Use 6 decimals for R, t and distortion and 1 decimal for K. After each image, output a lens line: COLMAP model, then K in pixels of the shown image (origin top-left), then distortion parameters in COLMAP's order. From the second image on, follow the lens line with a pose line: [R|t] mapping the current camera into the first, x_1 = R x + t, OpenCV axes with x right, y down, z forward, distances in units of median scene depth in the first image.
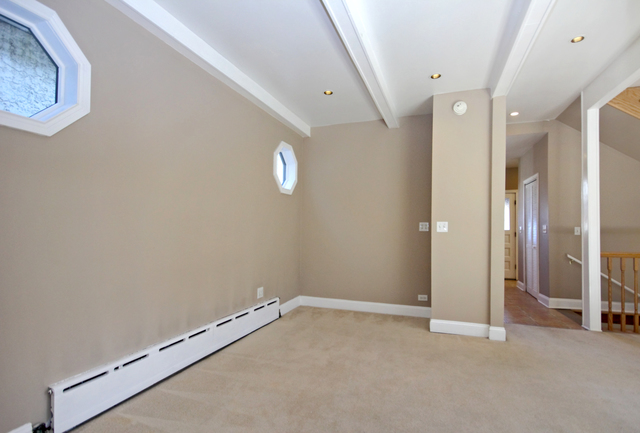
lens RADIAL K [[317.4, 0, 318.1], [0, 317.4, 227.1], [0, 0, 1]] dist [-0.000053, -0.000041]
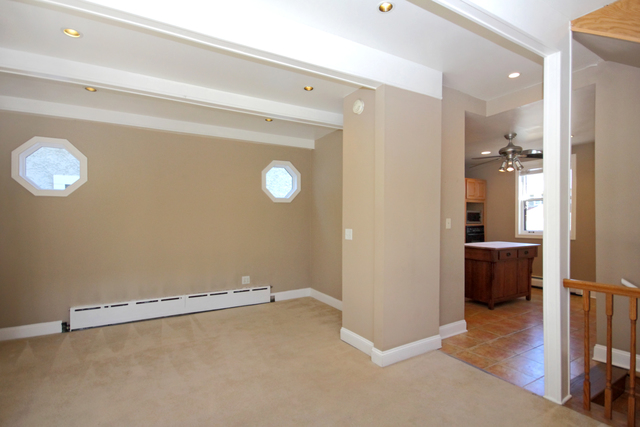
lens RADIAL K [[304.7, 0, 311.4], [0, 304.7, 223.5], [0, 0, 1]] dist [0.001538, 0.000427]
pose [[0.770315, 0.001129, -0.637662, 0.887208], [0.013920, 0.999730, 0.018586, -0.052893], [0.637511, -0.023193, 0.770092, 0.207326]]
